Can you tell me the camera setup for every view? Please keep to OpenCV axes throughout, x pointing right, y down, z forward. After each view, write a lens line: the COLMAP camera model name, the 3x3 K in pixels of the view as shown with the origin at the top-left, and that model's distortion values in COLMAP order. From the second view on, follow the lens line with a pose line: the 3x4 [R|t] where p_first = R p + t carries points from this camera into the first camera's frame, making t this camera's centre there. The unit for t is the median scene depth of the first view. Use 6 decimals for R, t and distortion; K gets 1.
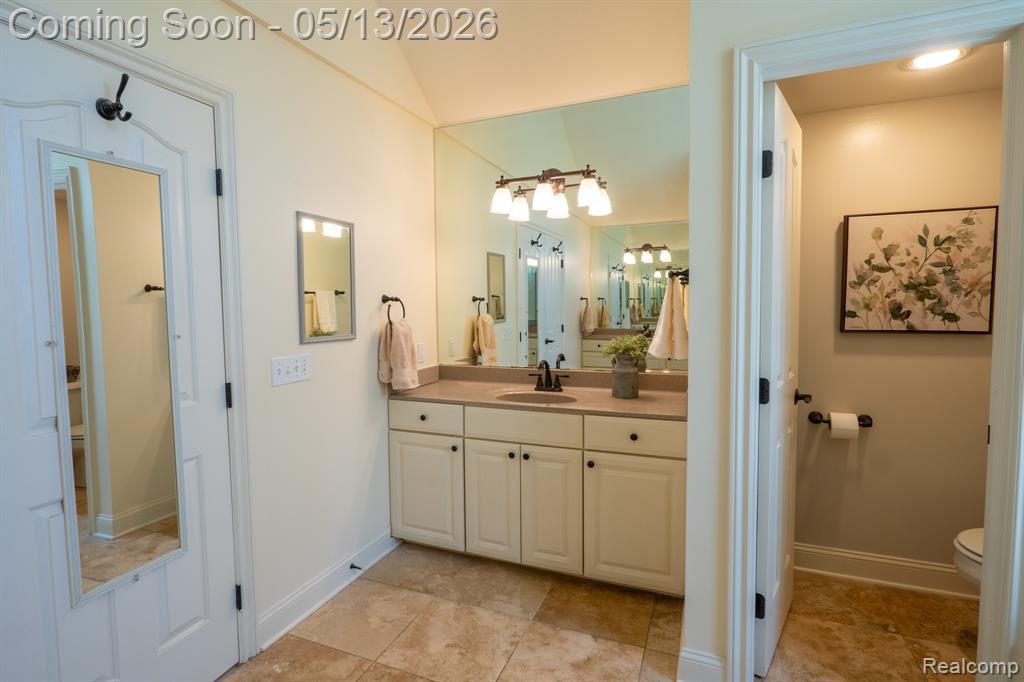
lens RADIAL K [[461.6, 0, 515.0], [0, 461.6, 319.1], [0, 0, 1]] dist [-0.001826, -0.000165]
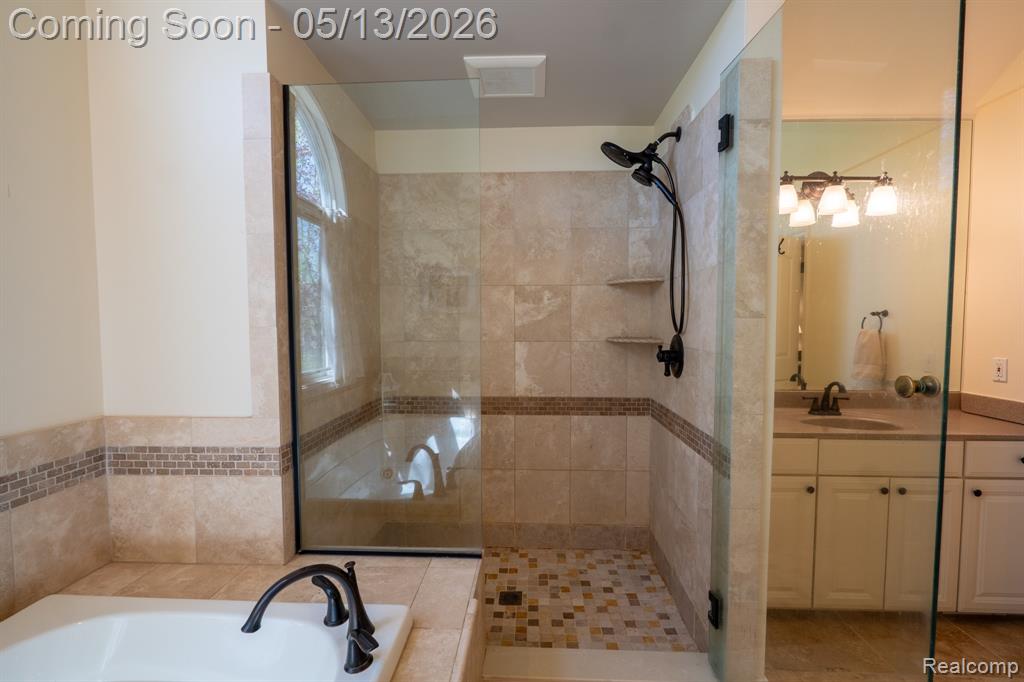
lens RADIAL K [[468.5, 0, 514.9], [0, 468.5, 342.8], [0, 0, 1]] dist [-0.003694, -0.000746]
pose [[0.941977, 0.003703, 0.335656, -0.876539], [-0.012538, 0.999629, 0.024160, -0.001755], [-0.335443, -0.026966, 0.941675, 0.361024]]
